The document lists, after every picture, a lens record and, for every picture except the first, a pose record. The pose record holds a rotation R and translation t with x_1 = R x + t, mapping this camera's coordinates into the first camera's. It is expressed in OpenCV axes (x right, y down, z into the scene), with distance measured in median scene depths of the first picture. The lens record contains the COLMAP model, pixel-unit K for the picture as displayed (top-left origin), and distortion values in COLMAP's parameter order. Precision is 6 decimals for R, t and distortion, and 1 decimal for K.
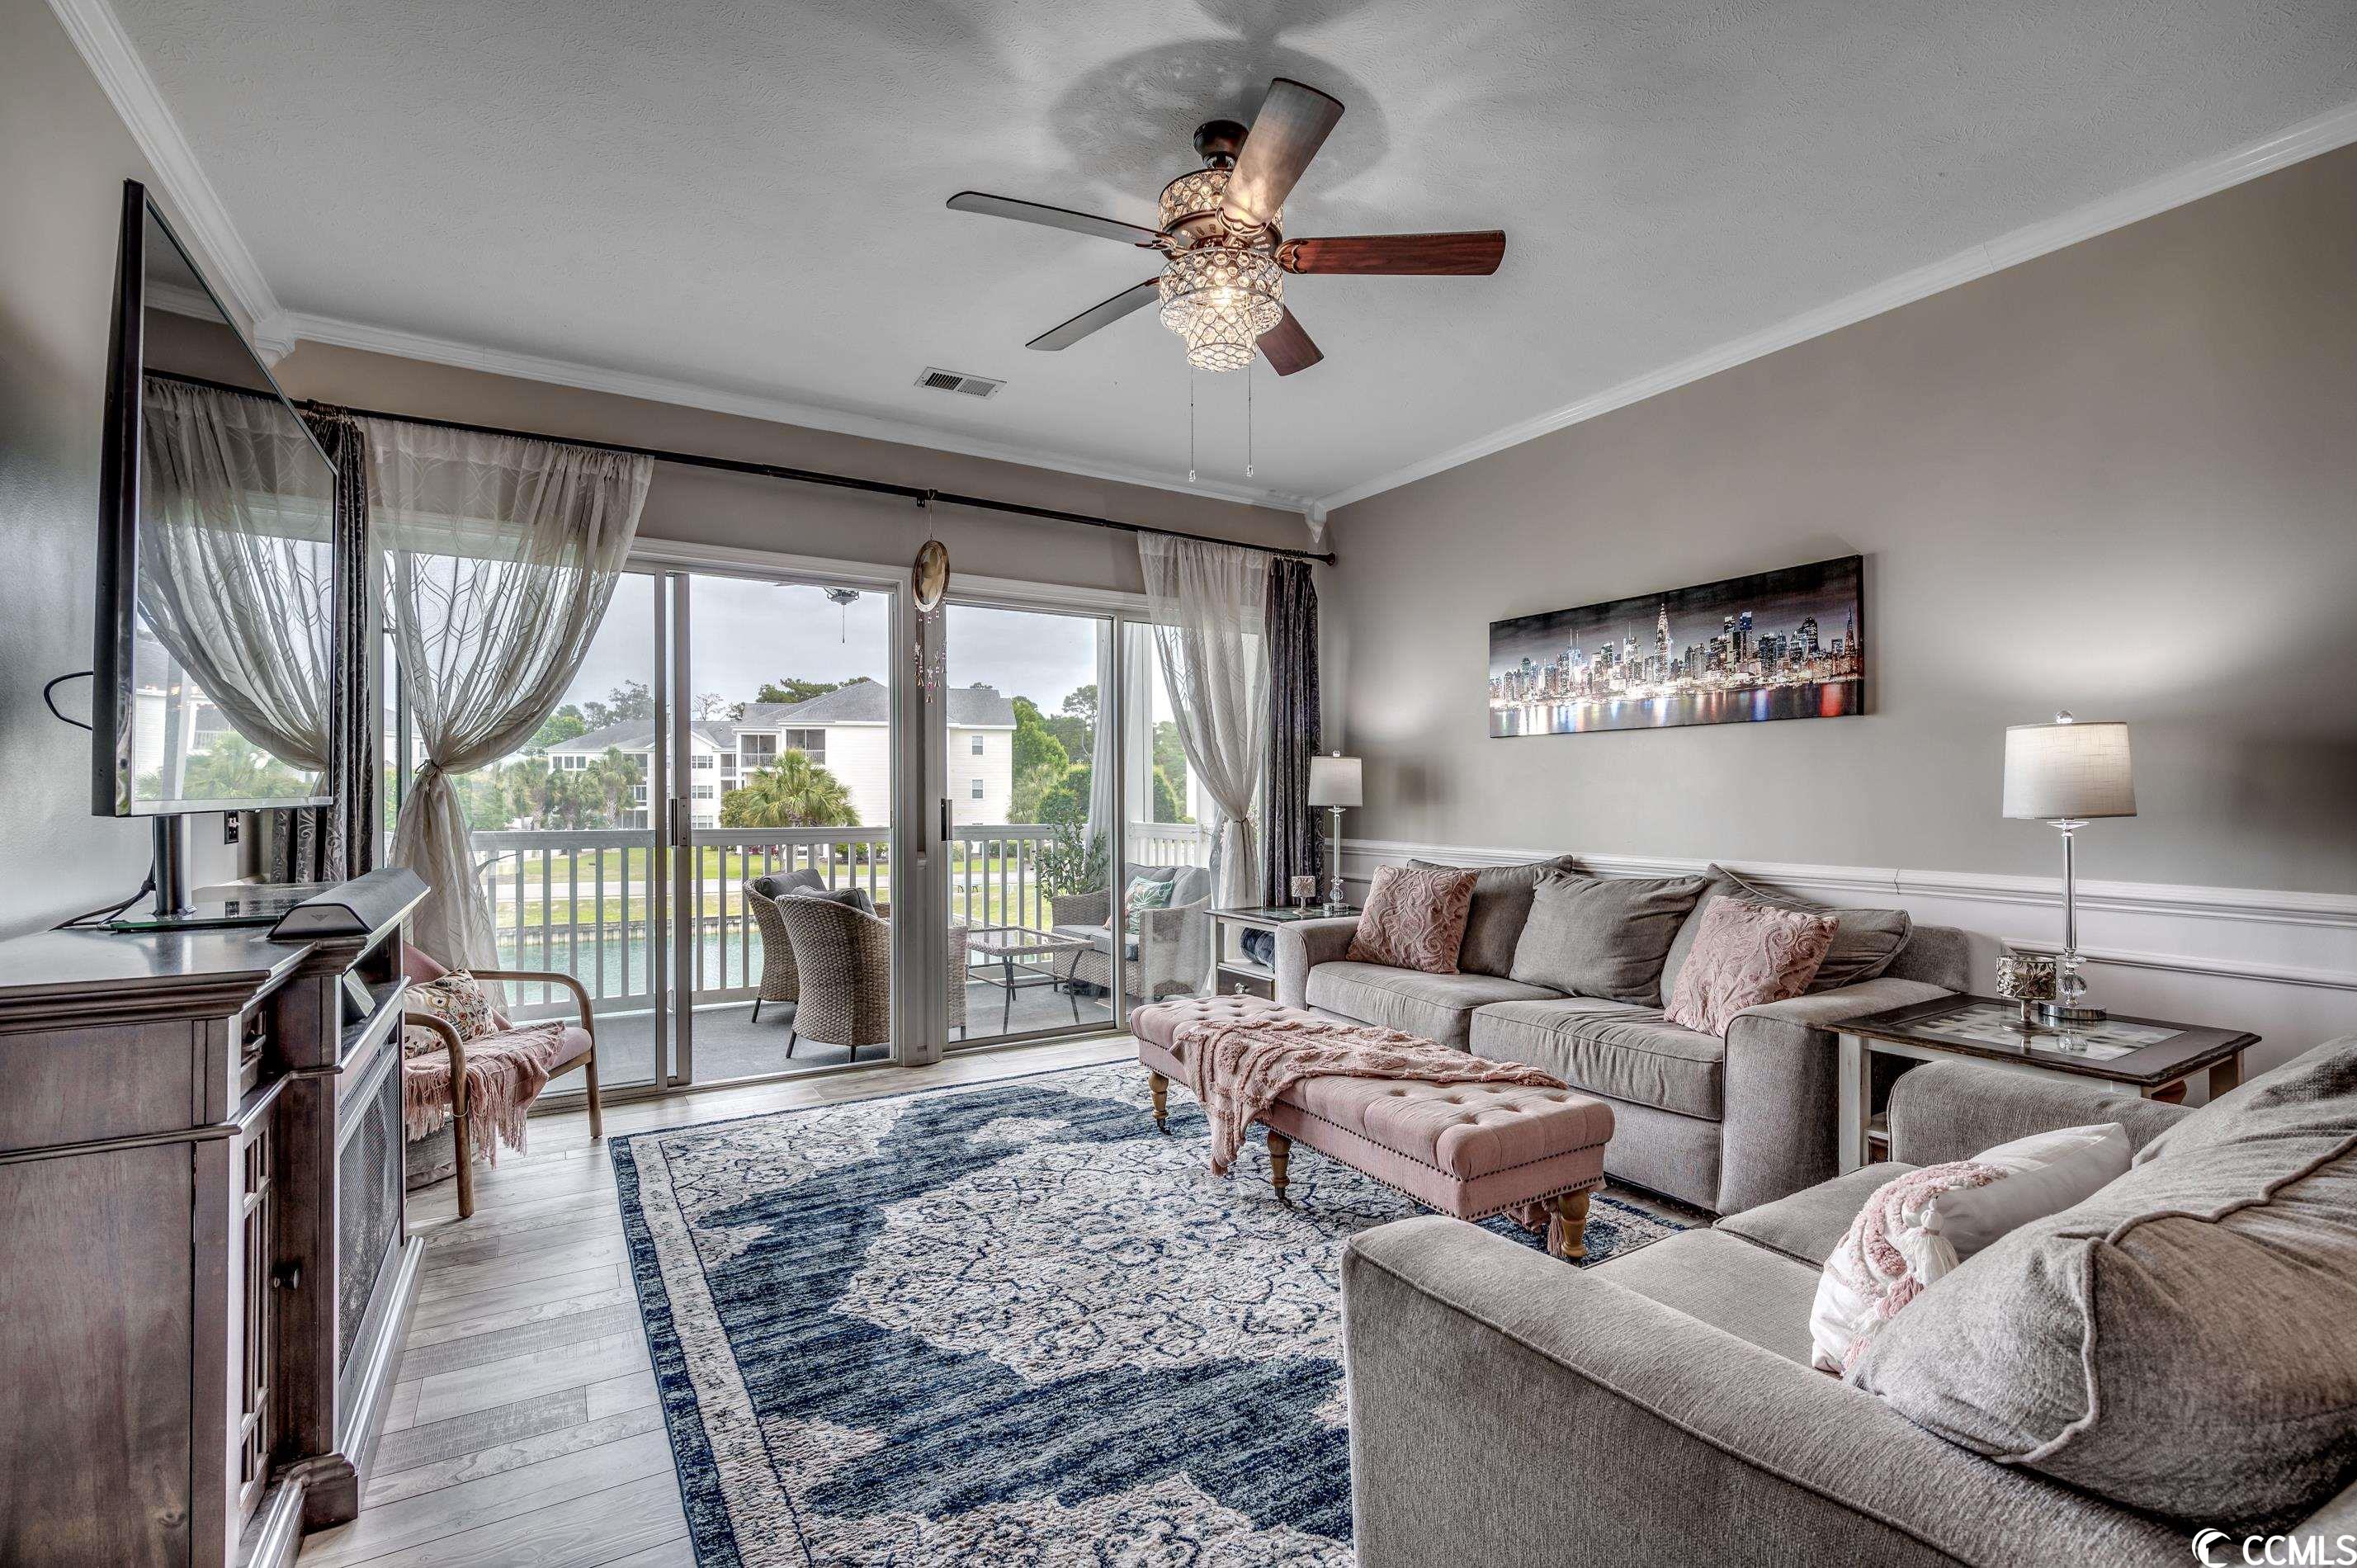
lens RADIAL K [[1046.2, 0, 1185.1], [0, 1046.2, 792.8], [0, 0, 1]] dist [-0.001890, -0.000352]
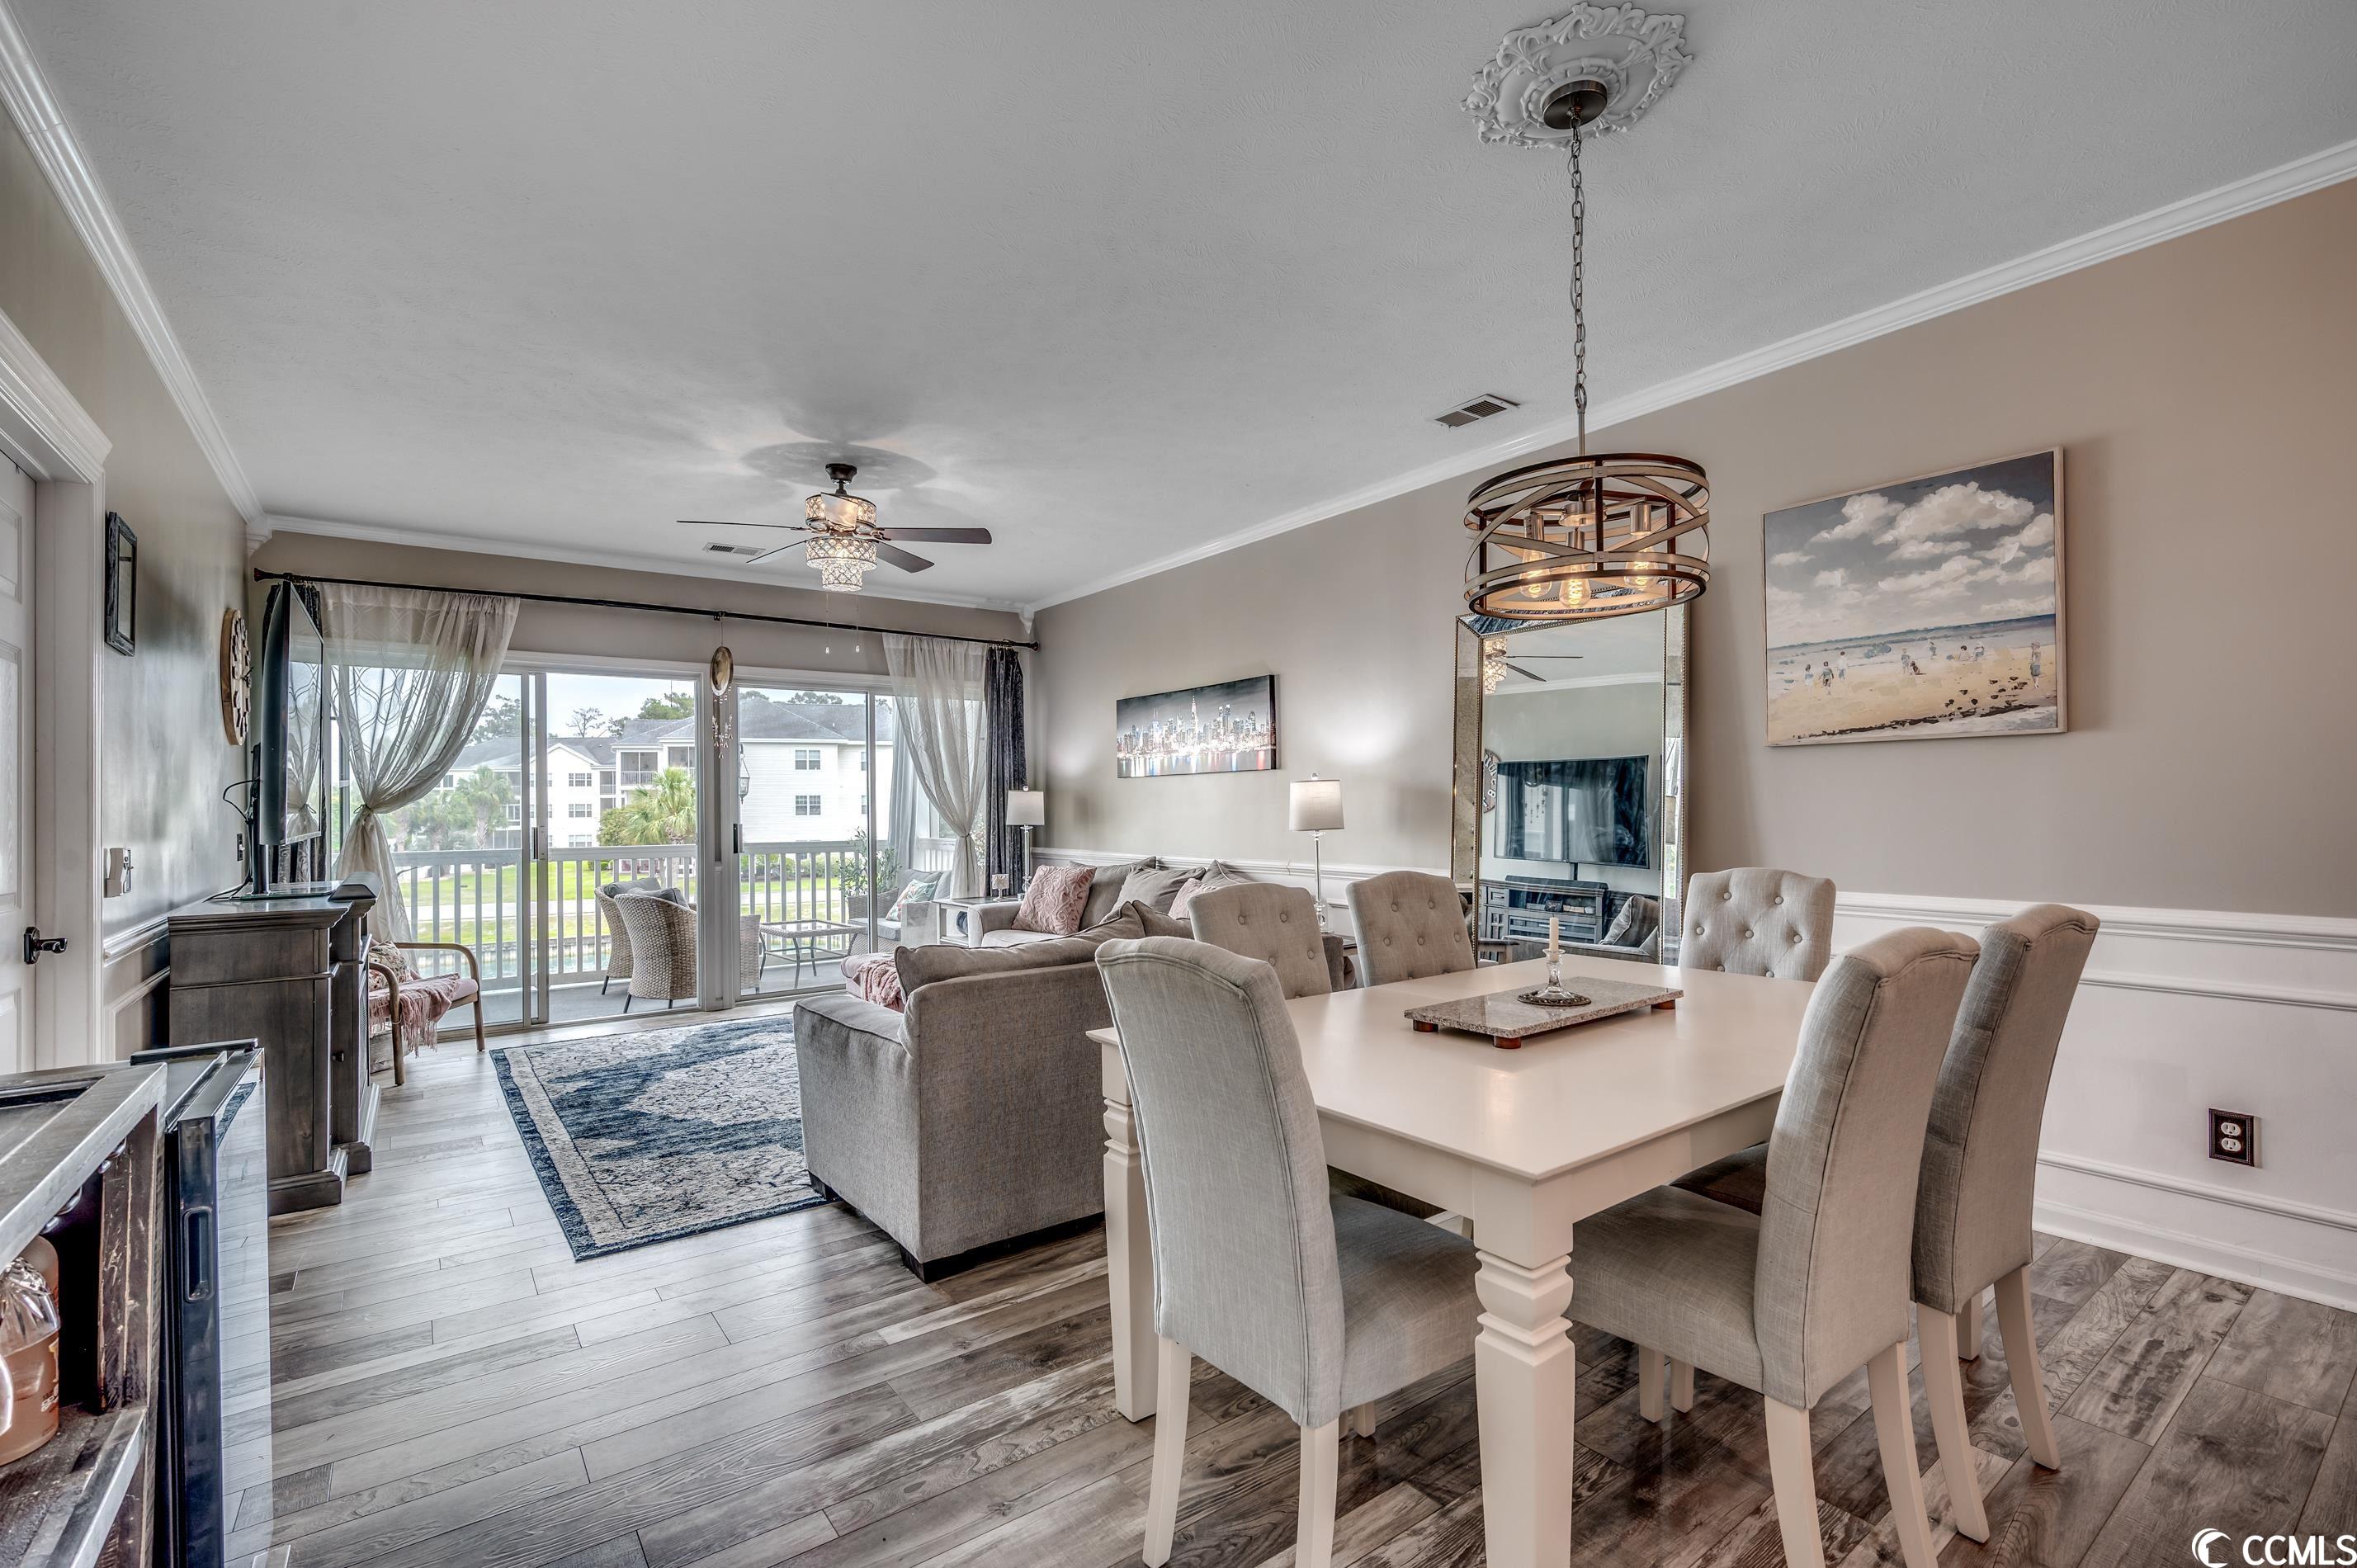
lens RADIAL K [[1046.2, 0, 1185.7], [0, 1046.2, 790.2], [0, 0, 1]] dist [-0.001890, -0.000352]
pose [[0.995785, -0.009571, 0.091218, 0.317796], [0.010834, 0.999852, -0.013363, -0.018479], [-0.091076, 0.014295, 0.995741, -0.604392]]
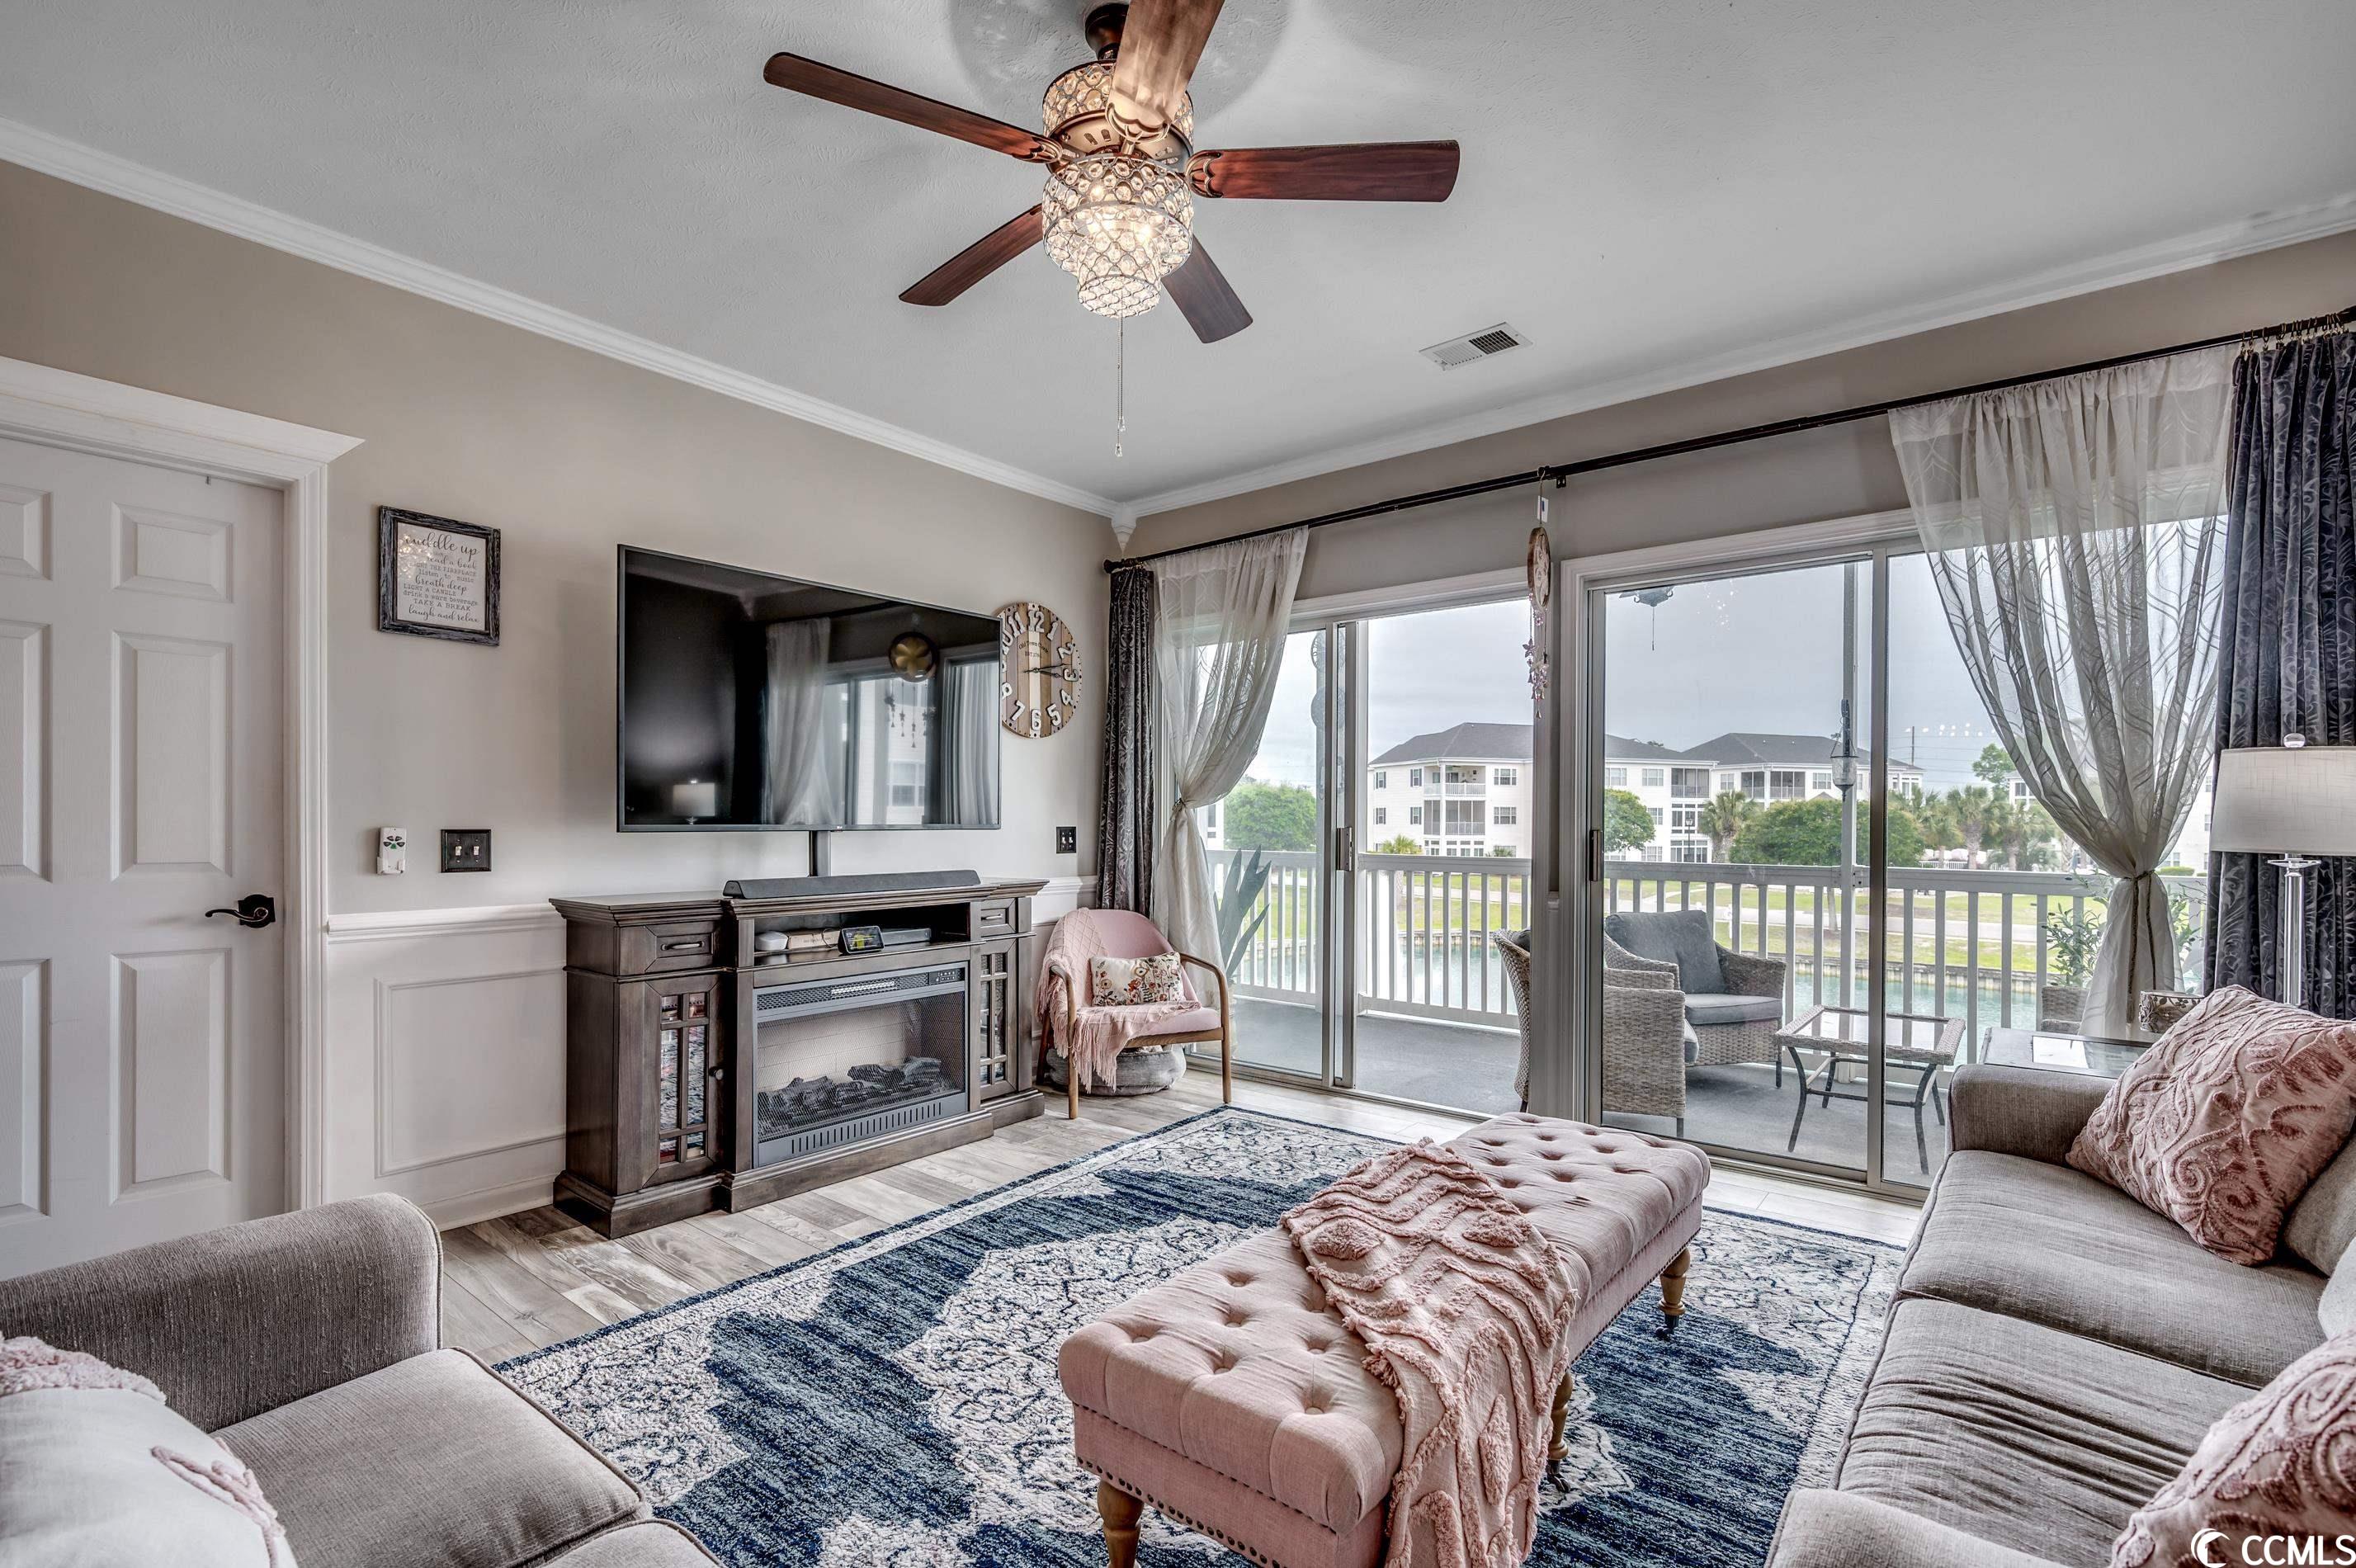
lens RADIAL K [[1061.9, 0, 1183.4], [0, 1061.9, 837.4], [0, 0, 1]] dist [-0.000571, 0.000103]
pose [[0.336516, 0.014969, -0.941559, 0.578689], [-0.001769, 0.999882, 0.015264, -0.001519], [0.941676, -0.003471, 0.336503, 0.523097]]
